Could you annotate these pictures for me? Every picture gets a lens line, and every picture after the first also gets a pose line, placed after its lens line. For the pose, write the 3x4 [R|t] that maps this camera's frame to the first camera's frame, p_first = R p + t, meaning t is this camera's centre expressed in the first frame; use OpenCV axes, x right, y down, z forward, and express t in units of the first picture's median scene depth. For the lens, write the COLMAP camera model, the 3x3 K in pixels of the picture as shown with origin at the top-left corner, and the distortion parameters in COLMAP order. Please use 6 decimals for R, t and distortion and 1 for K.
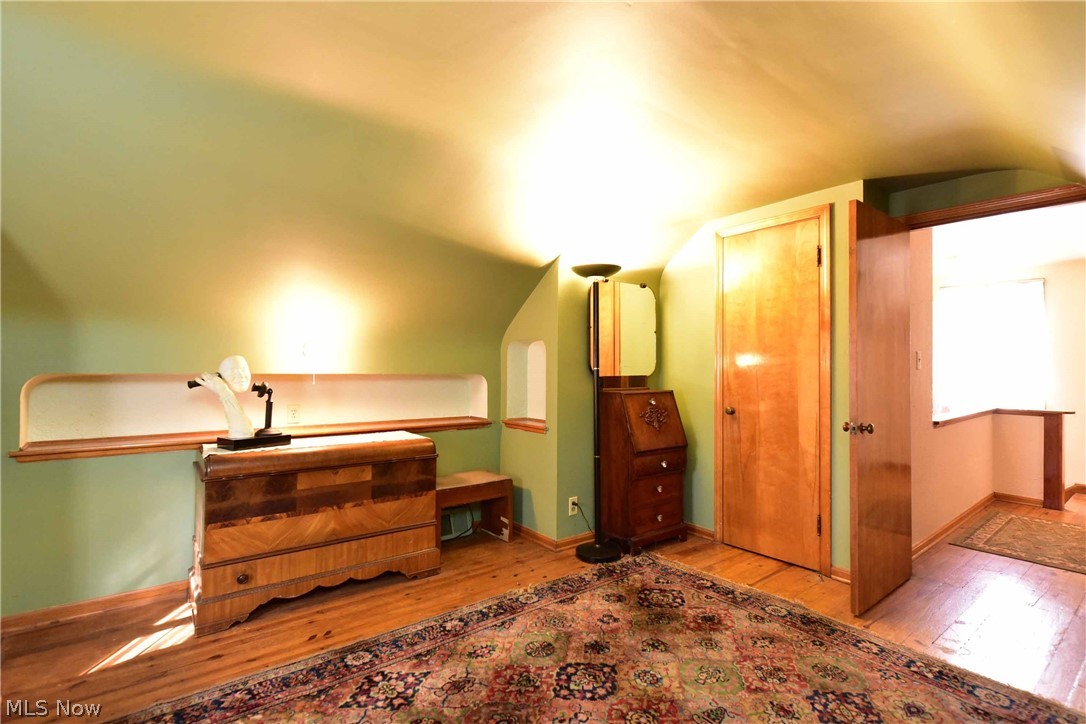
lens RADIAL K [[510.1, 0, 545.4], [0, 510.1, 360.8], [0, 0, 1]] dist [0.001040, -0.000070]
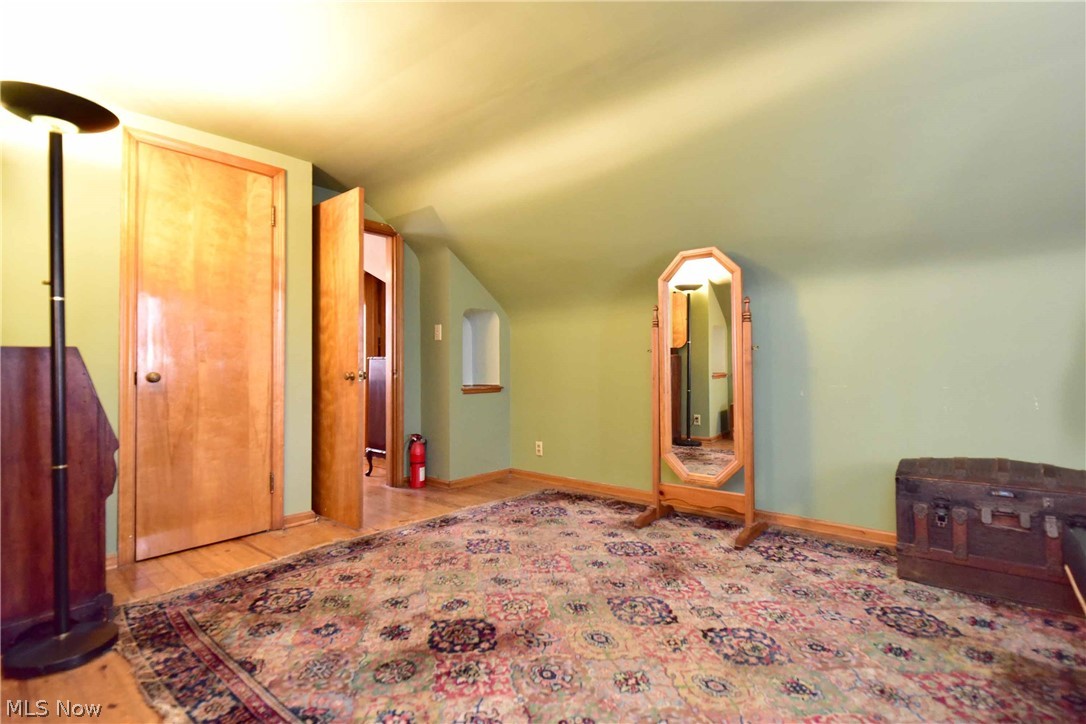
lens RADIAL K [[510.1, 0, 545.4], [0, 510.1, 360.8], [0, 0, 1]] dist [0.001040, -0.000070]
pose [[-0.188005, 0.004765, 0.982157, -0.615578], [-0.004518, 0.999973, -0.005717, 0.094317], [-0.982158, -0.005512, -0.187978, 0.733829]]
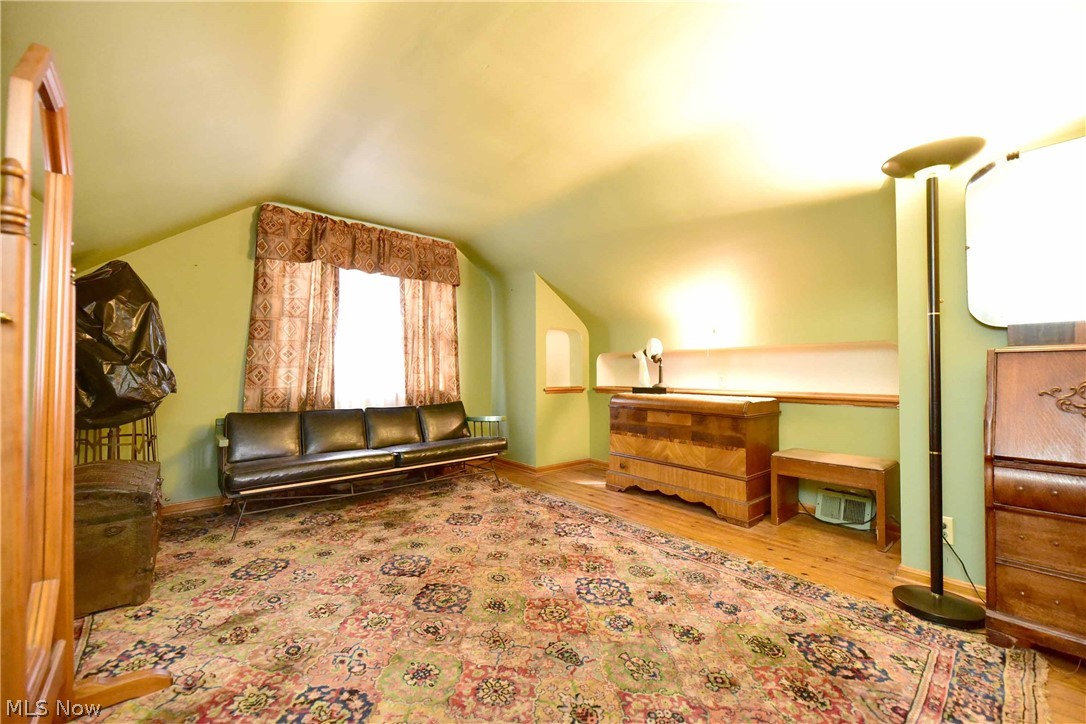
lens RADIAL K [[439.9, 0, 553.8], [0, 439.9, 352.4], [0, 0, 1]] dist [-0.000493, -0.000554]
pose [[0.041708, -0.054456, -0.997645, 0.774731], [0.010832, 0.998480, -0.054049, 0.103814], [0.999071, -0.008552, 0.042234, 0.607894]]
